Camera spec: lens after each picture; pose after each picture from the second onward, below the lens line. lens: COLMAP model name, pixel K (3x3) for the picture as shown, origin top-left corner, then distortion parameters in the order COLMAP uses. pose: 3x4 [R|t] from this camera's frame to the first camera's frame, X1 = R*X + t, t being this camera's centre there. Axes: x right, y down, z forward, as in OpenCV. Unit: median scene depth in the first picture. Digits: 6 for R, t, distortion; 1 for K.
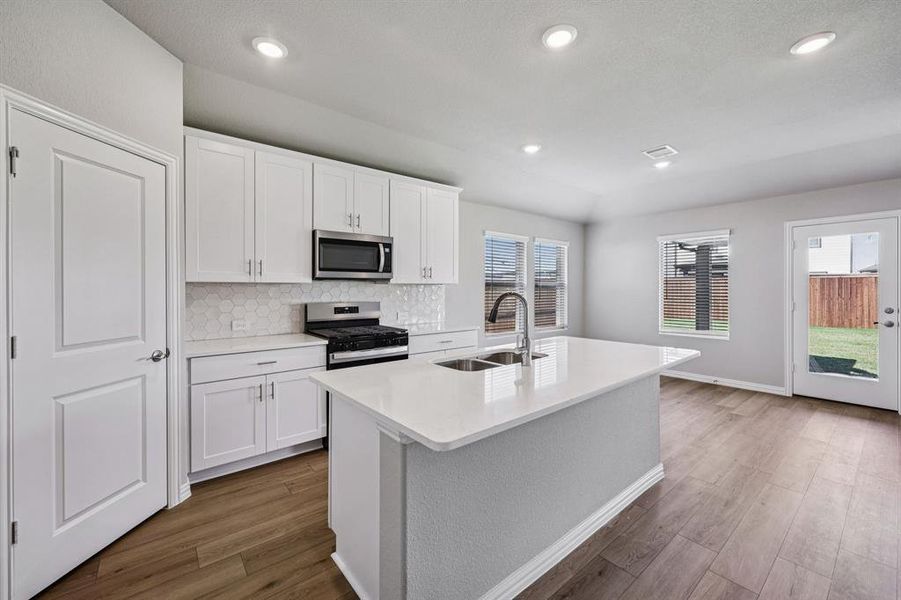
lens RADIAL K [[366.2, 0, 453.1], [0, 366.2, 289.3], [0, 0, 1]] dist [0.002546, 0.000289]
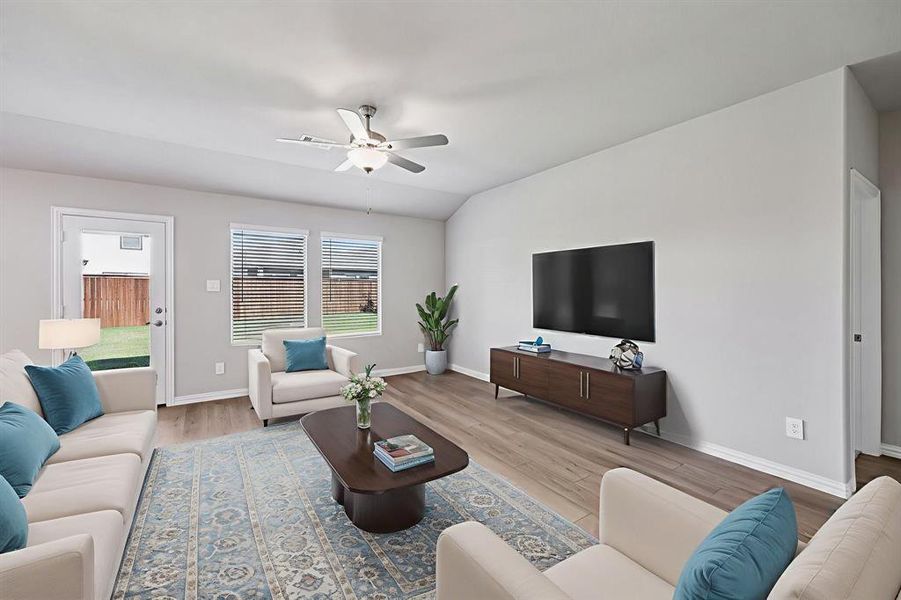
lens RADIAL K [[366.2, 0, 453.1], [0, 366.2, 289.3], [0, 0, 1]] dist [0.002546, 0.000289]
pose [[0.093360, 0.000370, 0.995632, 0.248541], [0.000776, 1.000000, -0.000445, -0.001679], [-0.995632, 0.000814, 0.093360, 0.071996]]
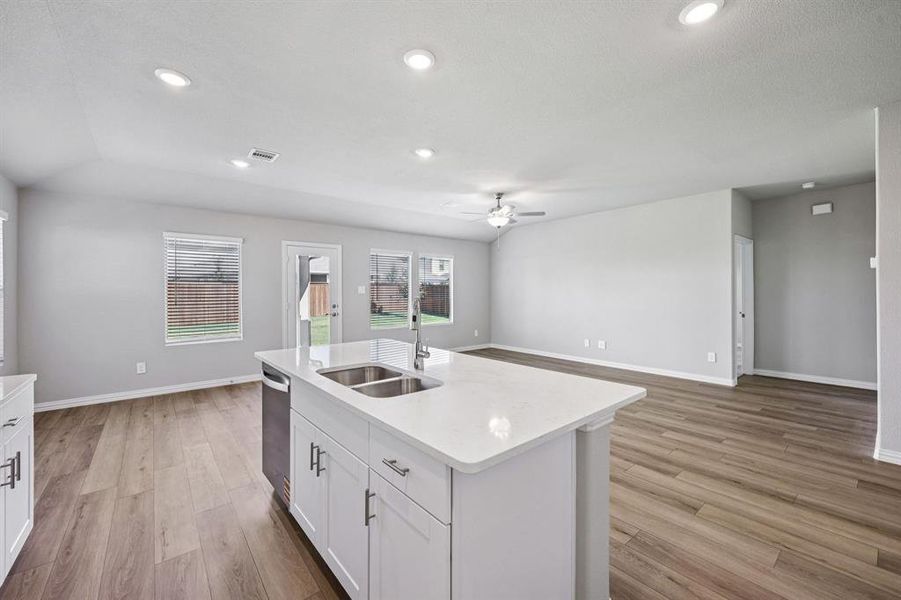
lens RADIAL K [[366.2, 0, 453.1], [0, 366.2, 289.3], [0, 0, 1]] dist [0.002546, 0.000289]
pose [[-0.005624, 0.007449, 0.999956, -0.483860], [0.005427, 0.999958, -0.007418, -0.001776], [-0.999969, 0.005385, -0.005664, 0.548311]]
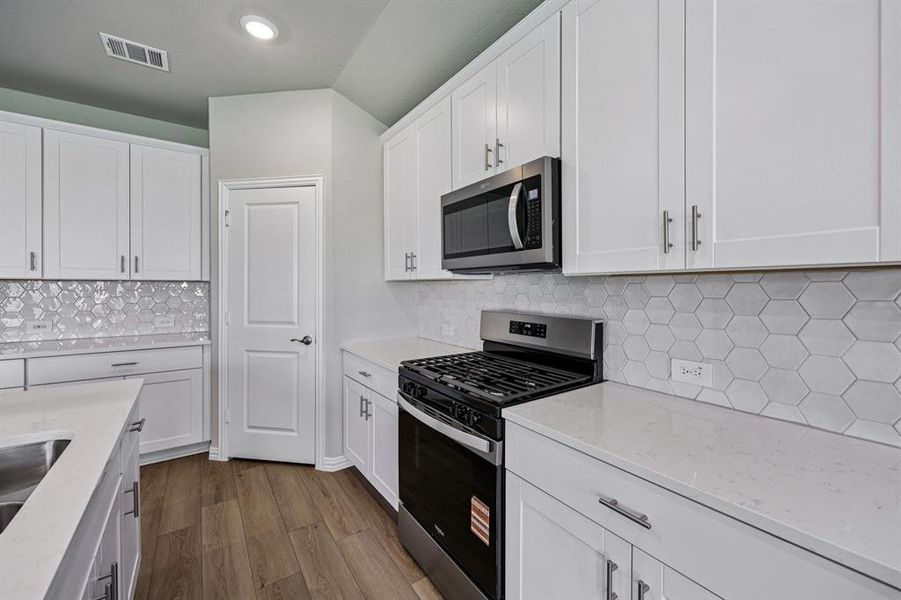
lens RADIAL K [[363.7, 0, 451.1], [0, 363.7, 291.0], [0, 0, 1]] dist [0.001555, 0.000154]
pose [[-0.078563, 0.011838, -0.996839, 0.242405], [-0.005100, 0.999912, 0.012276, -0.002005], [0.996896, 0.006048, -0.078496, 0.985830]]
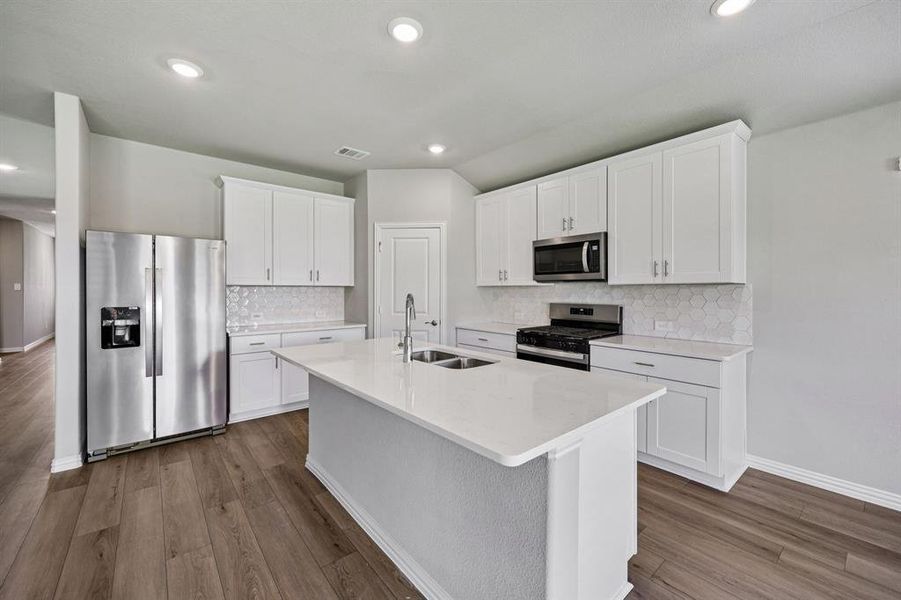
lens RADIAL K [[363.5, 0, 450.4], [0, 363.5, 295.8], [0, 0, 1]] dist [0.002276, 0.000025]
pose [[0.003373, 0.017583, -0.999840, 0.749374], [-0.003989, 0.999838, 0.017570, -0.001781], [0.999986, 0.003929, 0.003443, 0.671534]]
